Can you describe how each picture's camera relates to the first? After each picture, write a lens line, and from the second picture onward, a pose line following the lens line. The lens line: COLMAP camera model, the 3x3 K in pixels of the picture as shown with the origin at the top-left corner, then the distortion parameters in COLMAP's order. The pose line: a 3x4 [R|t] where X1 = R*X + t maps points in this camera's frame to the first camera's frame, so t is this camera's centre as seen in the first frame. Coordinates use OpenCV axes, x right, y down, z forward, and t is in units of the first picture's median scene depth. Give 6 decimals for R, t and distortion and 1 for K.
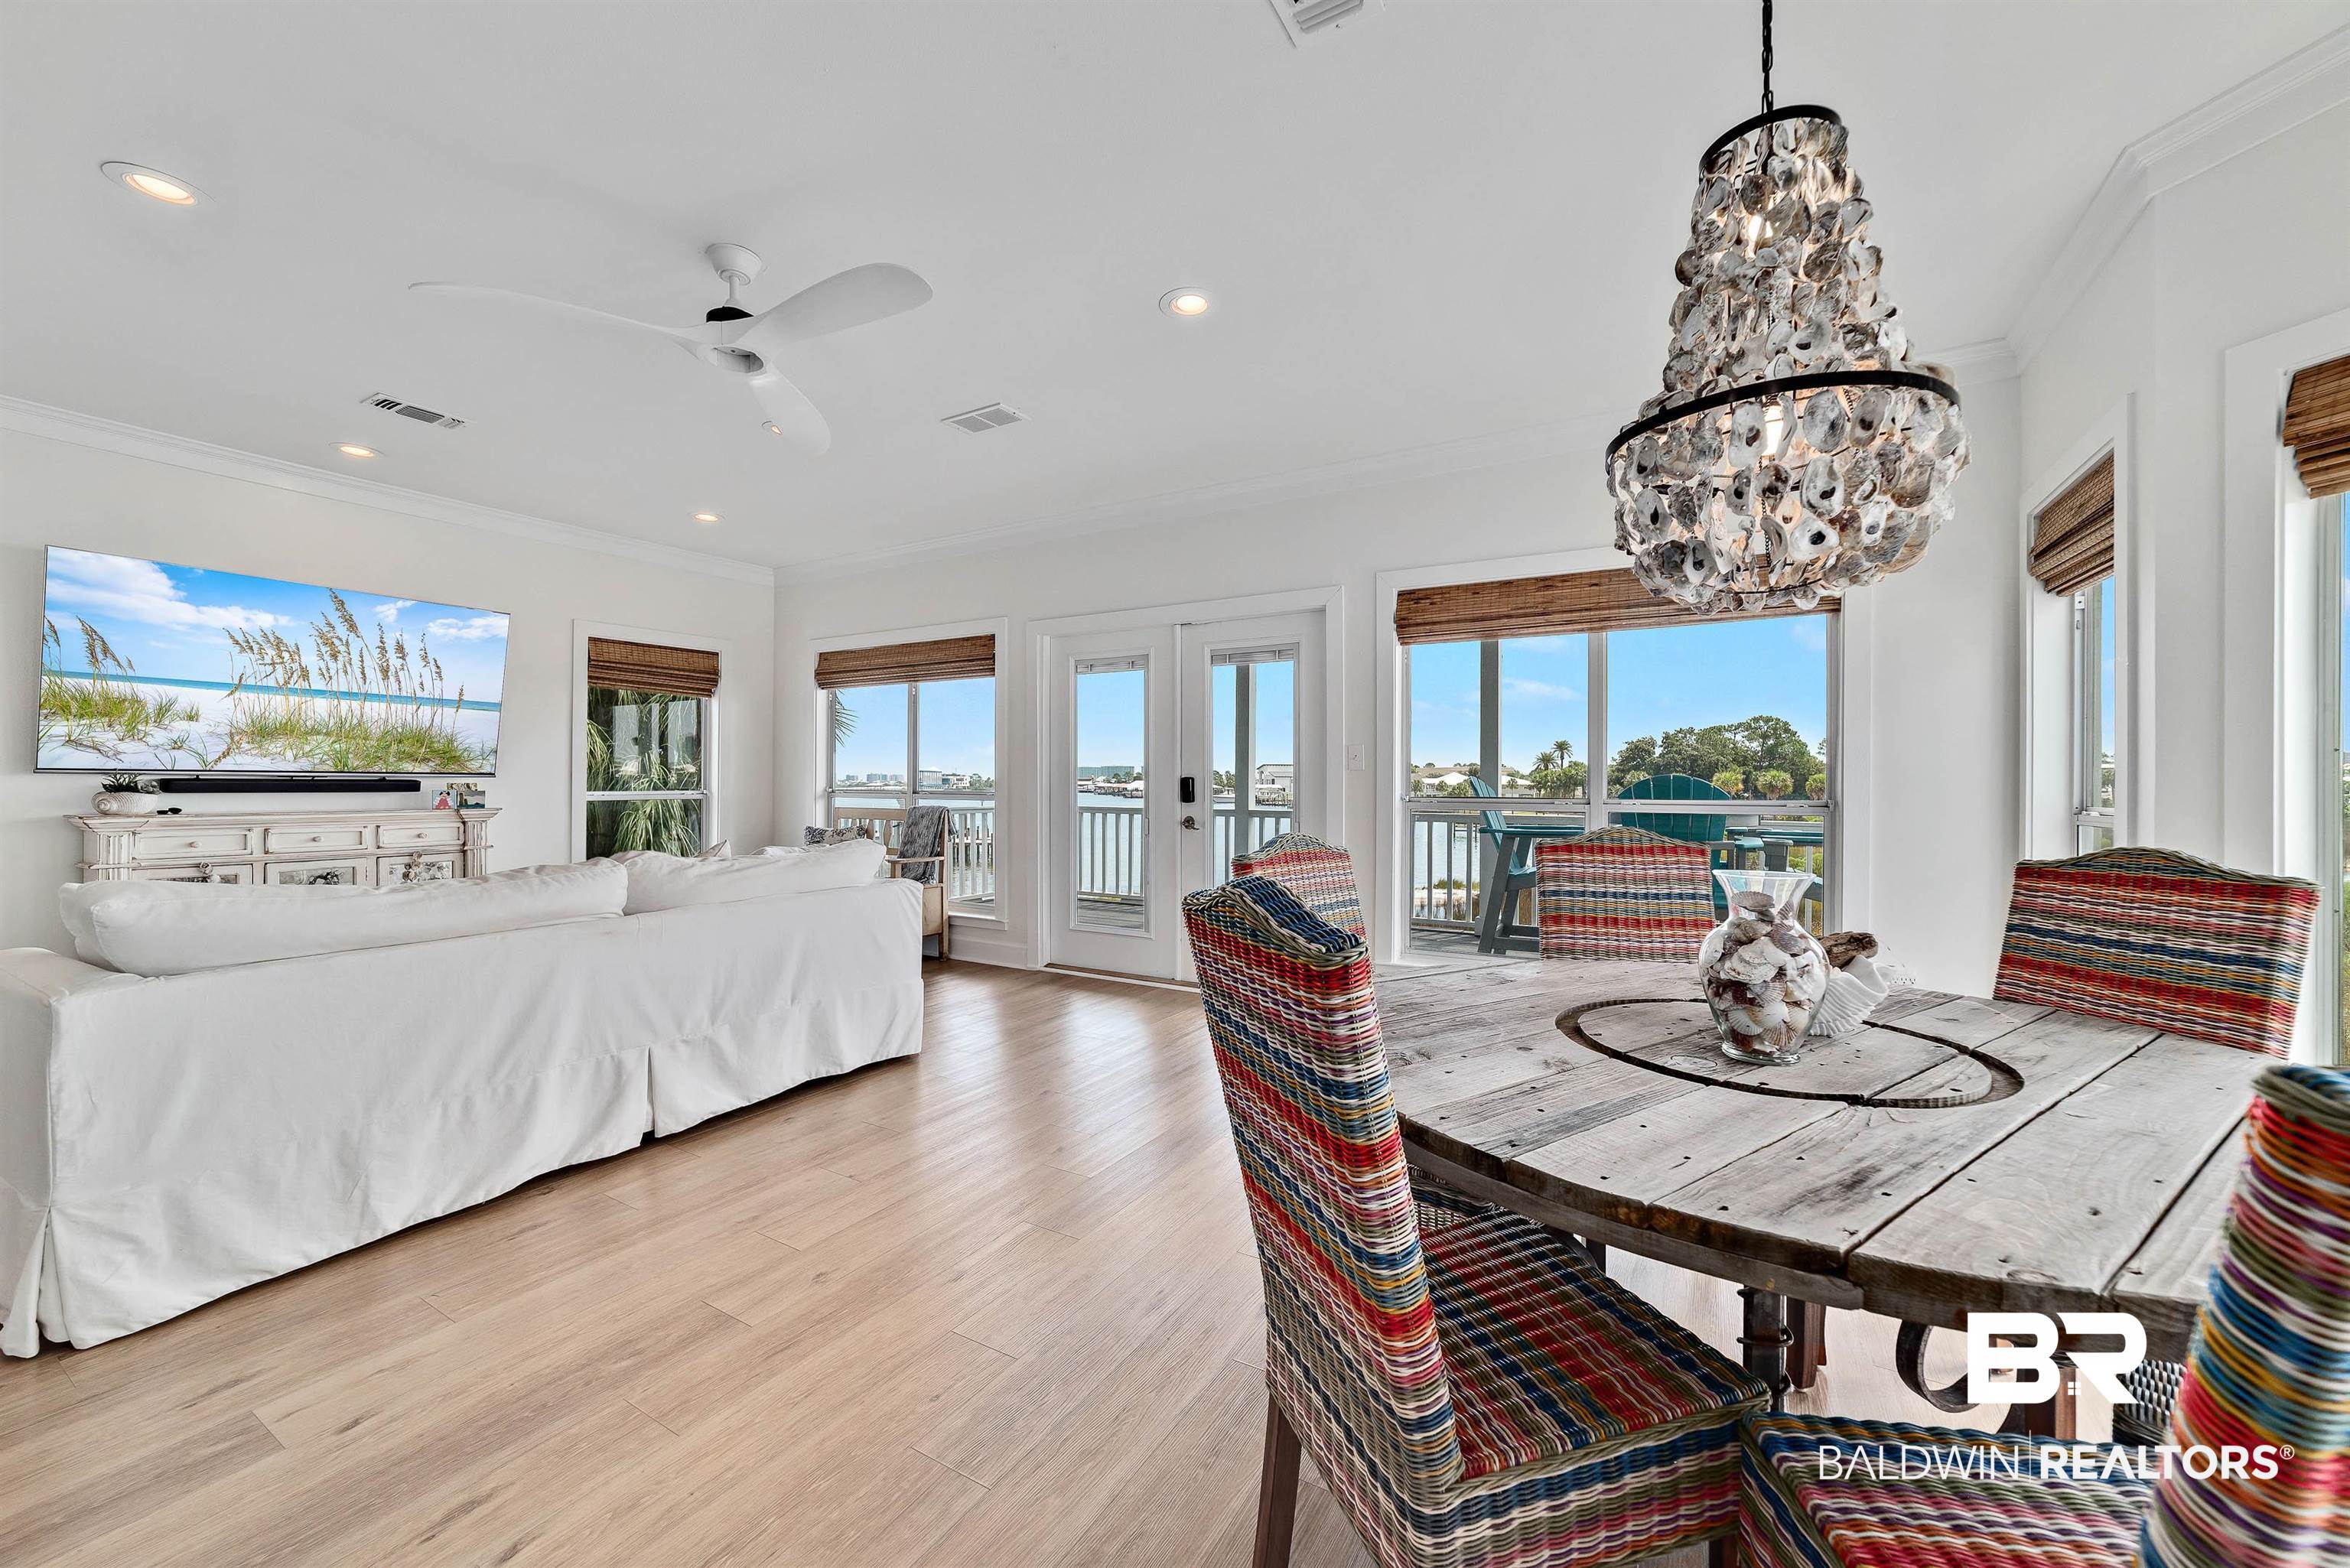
lens RADIAL K [[906.5, 0, 1177.5], [0, 906.5, 784.6], [0, 0, 1]] dist [-0.025572, 0.000154]
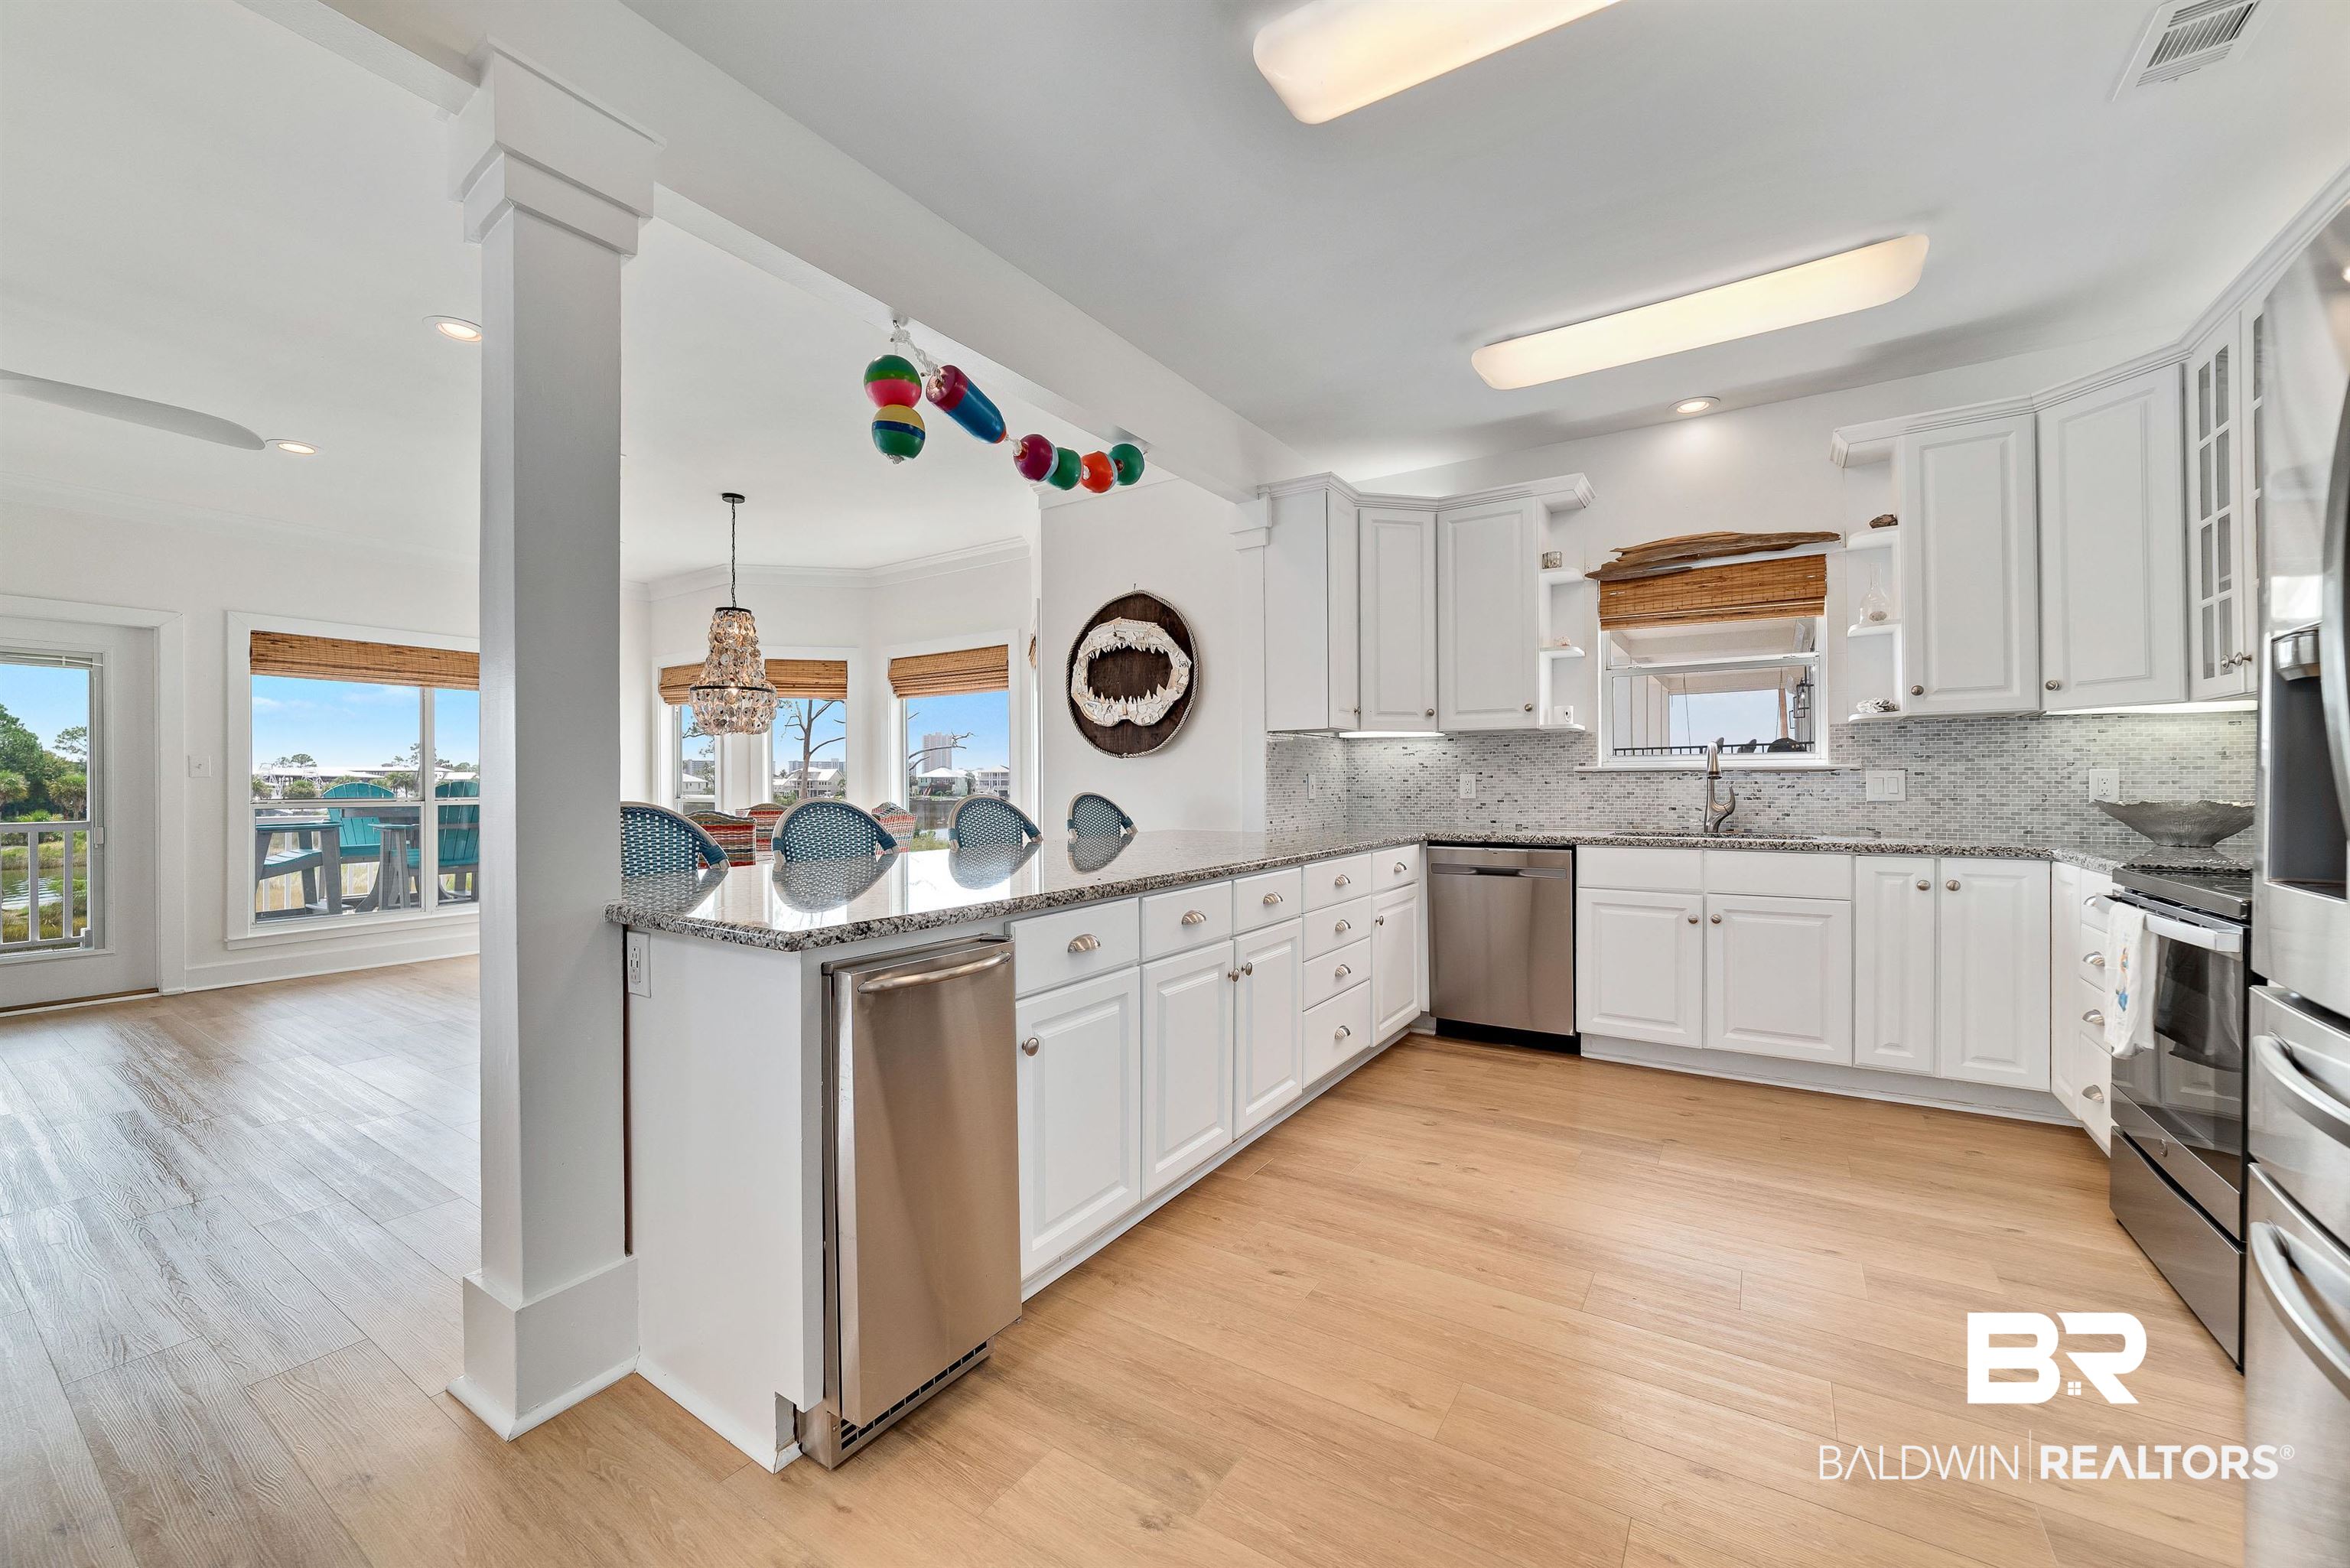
lens RADIAL K [[906.5, 0, 1177.5], [0, 906.5, 784.6], [0, 0, 1]] dist [-0.025572, 0.000154]
pose [[0.036025, -0.005842, 0.999334, -1.009836], [0.002327, 0.999981, 0.005762, -0.010491], [-0.999348, 0.002118, 0.036038, -0.325505]]
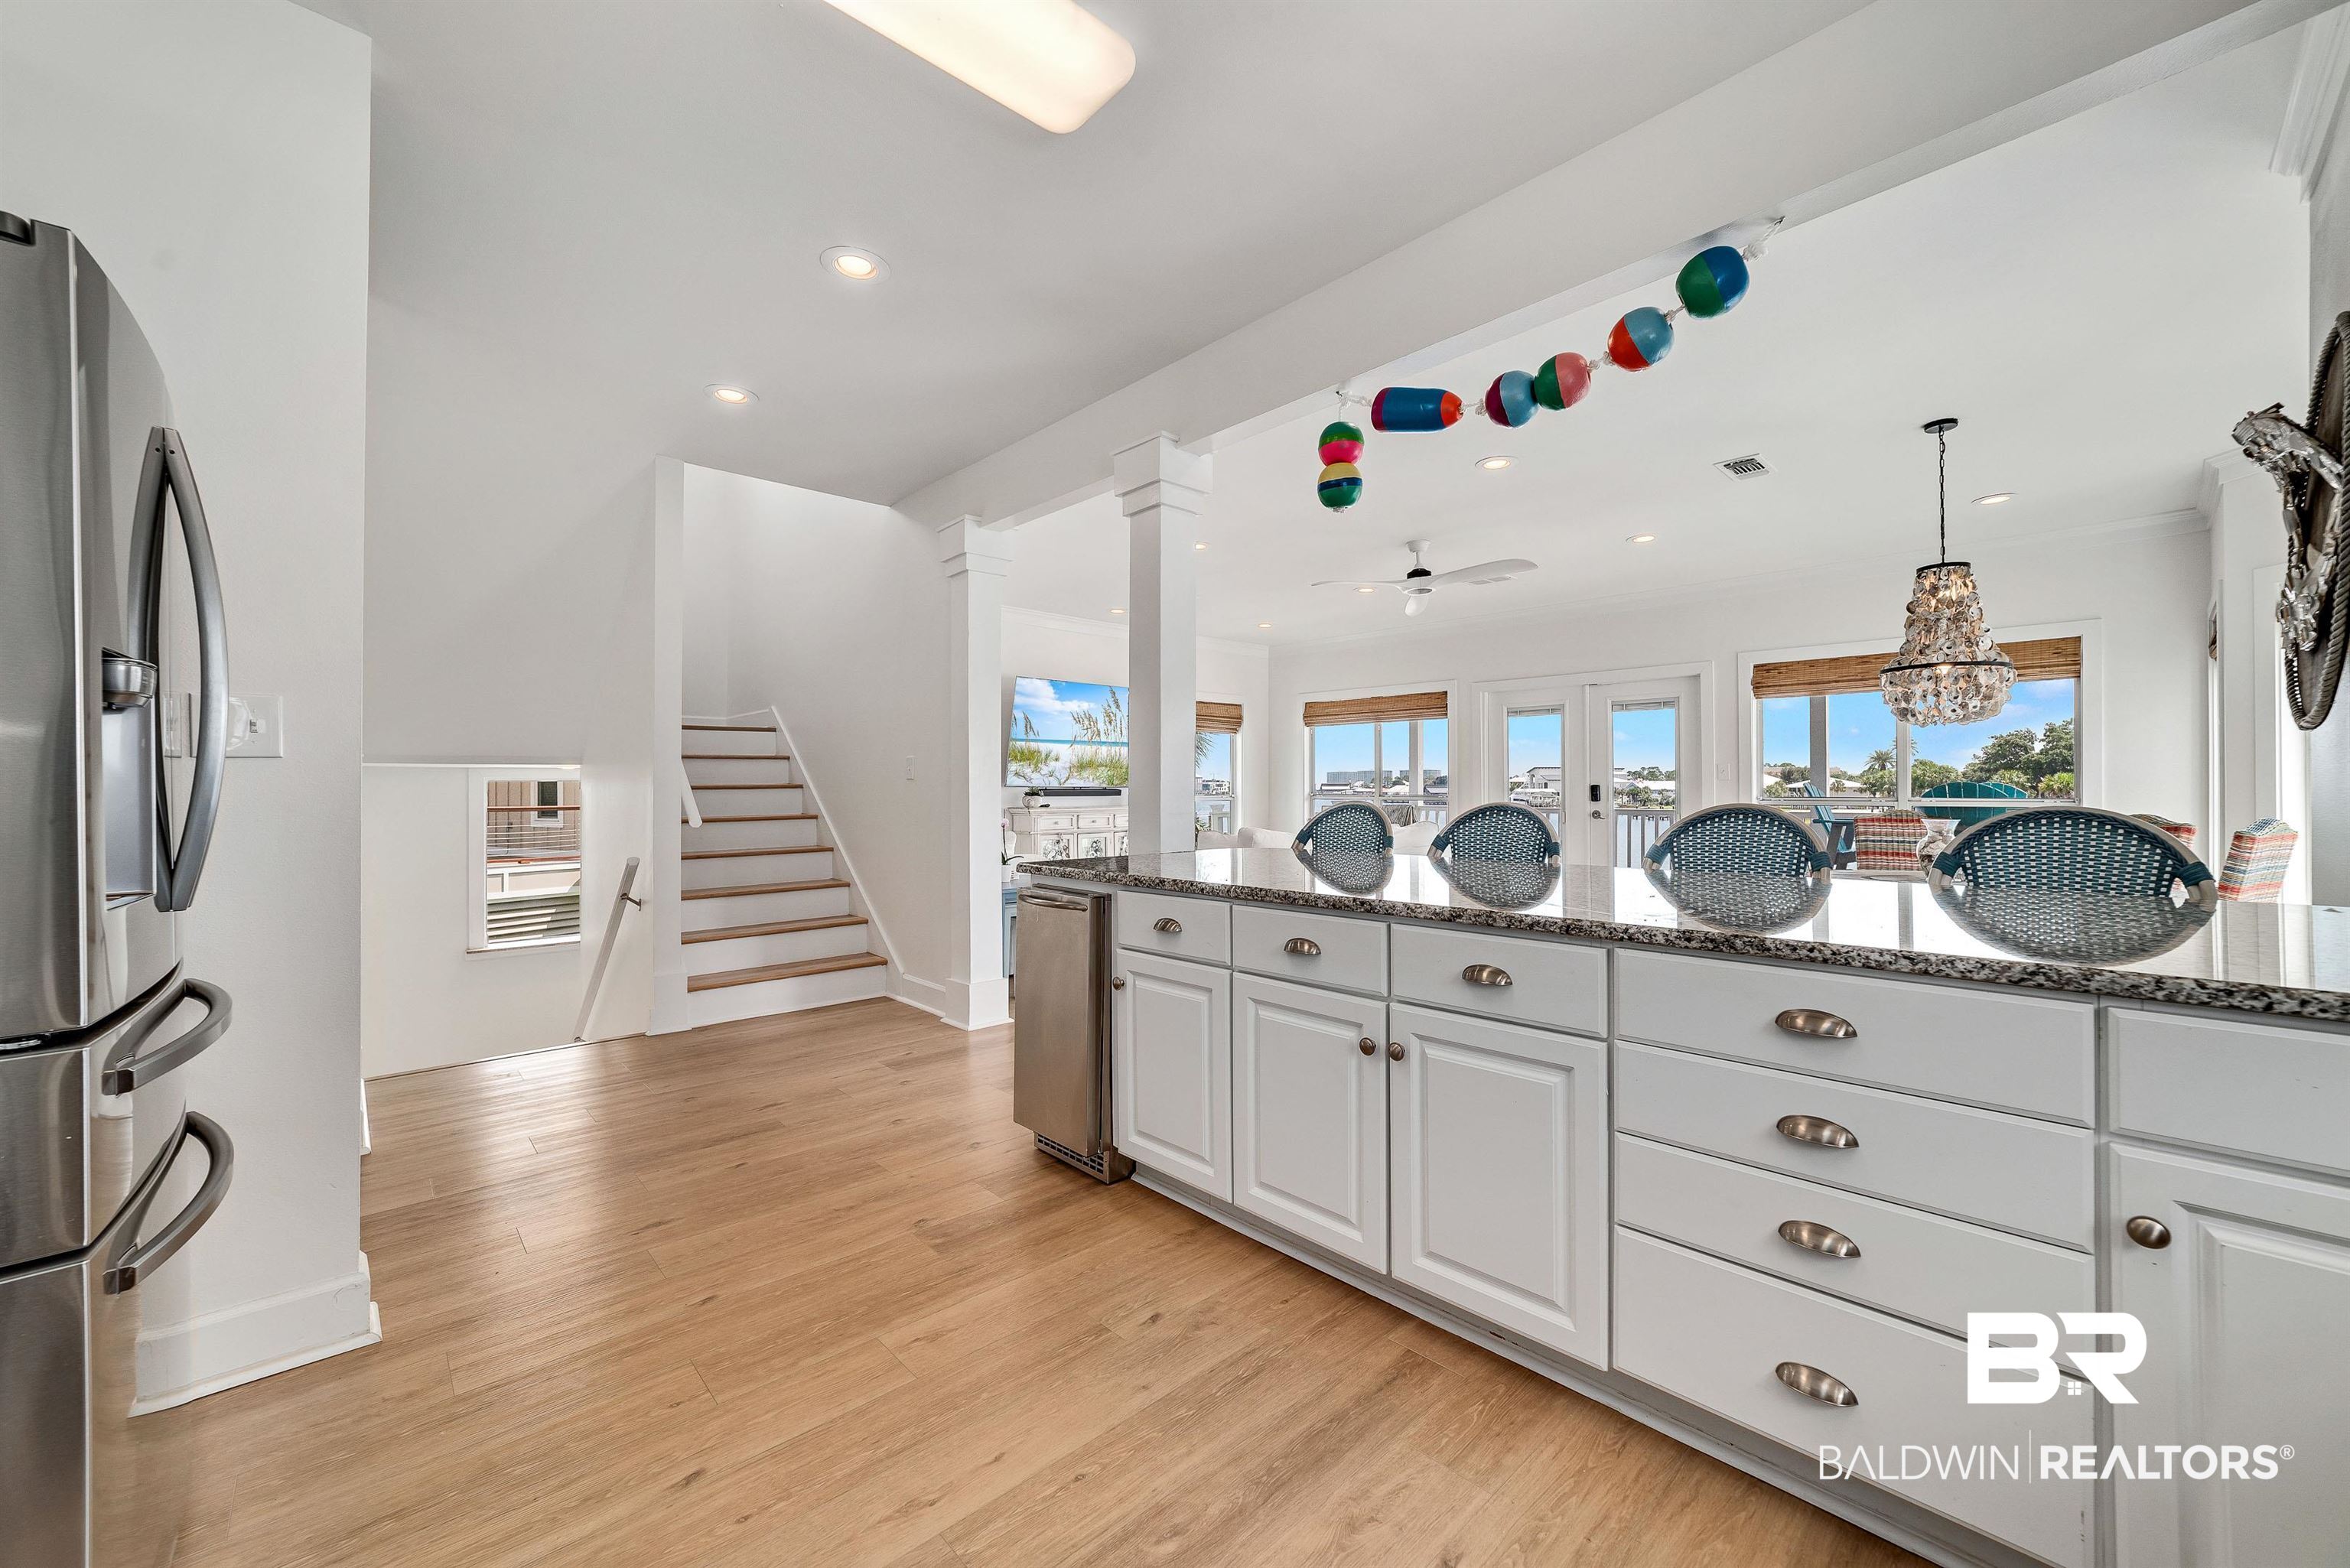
lens RADIAL K [[906.5, 0, 1177.5], [0, 906.5, 784.6], [0, 0, 1]] dist [-0.025572, 0.000154]
pose [[0.960117, -0.009988, -0.279419, -0.313895], [0.009123, 0.999949, -0.004397, -0.010232], [0.279448, 0.001673, 0.960159, -0.845100]]
